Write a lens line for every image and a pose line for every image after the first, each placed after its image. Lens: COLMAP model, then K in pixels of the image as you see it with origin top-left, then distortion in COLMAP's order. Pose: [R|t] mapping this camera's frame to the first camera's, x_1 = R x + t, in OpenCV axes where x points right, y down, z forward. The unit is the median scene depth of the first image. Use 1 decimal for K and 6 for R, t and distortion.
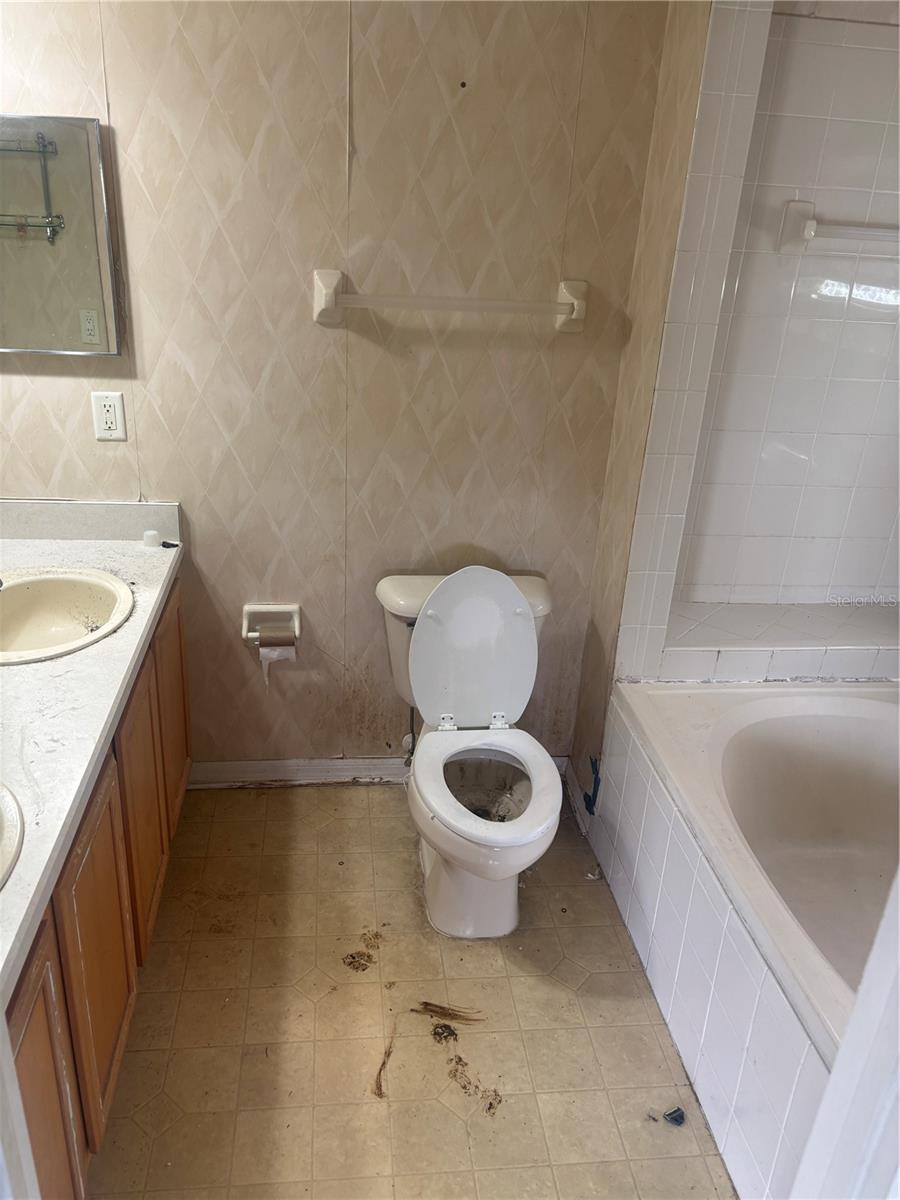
lens RADIAL K [[925.7, 0, 446.4], [0, 925.7, 622.2], [0, 0, 1]] dist [0.046604, -0.063411]
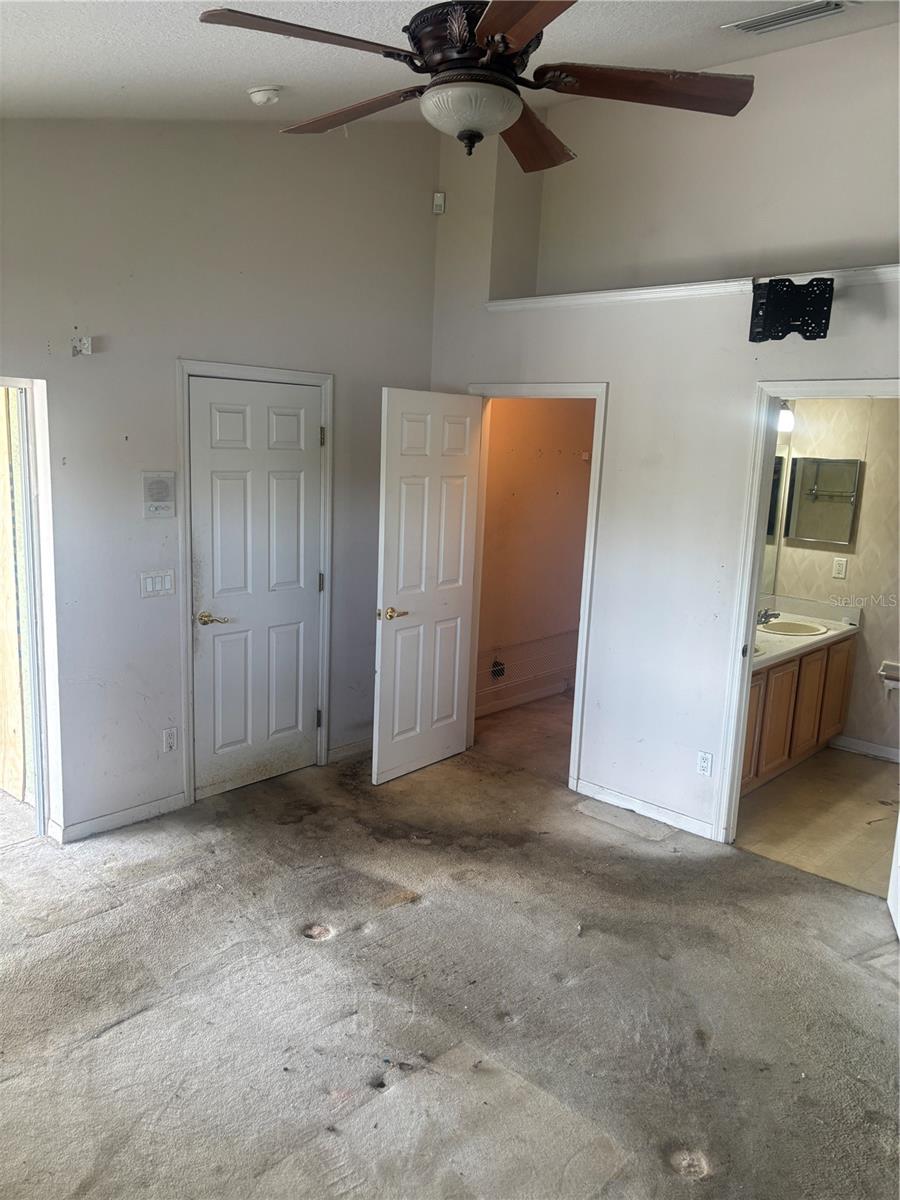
lens RADIAL K [[925.7, 0, 446.4], [0, 925.7, 622.2], [0, 0, 1]] dist [0.046604, -0.063411]
pose [[0.666546, 0.120308, -0.735692, 0.756149], [-0.311672, 0.941472, -0.128419, 0.541499], [0.677184, 0.314892, 0.665031, -1.265004]]
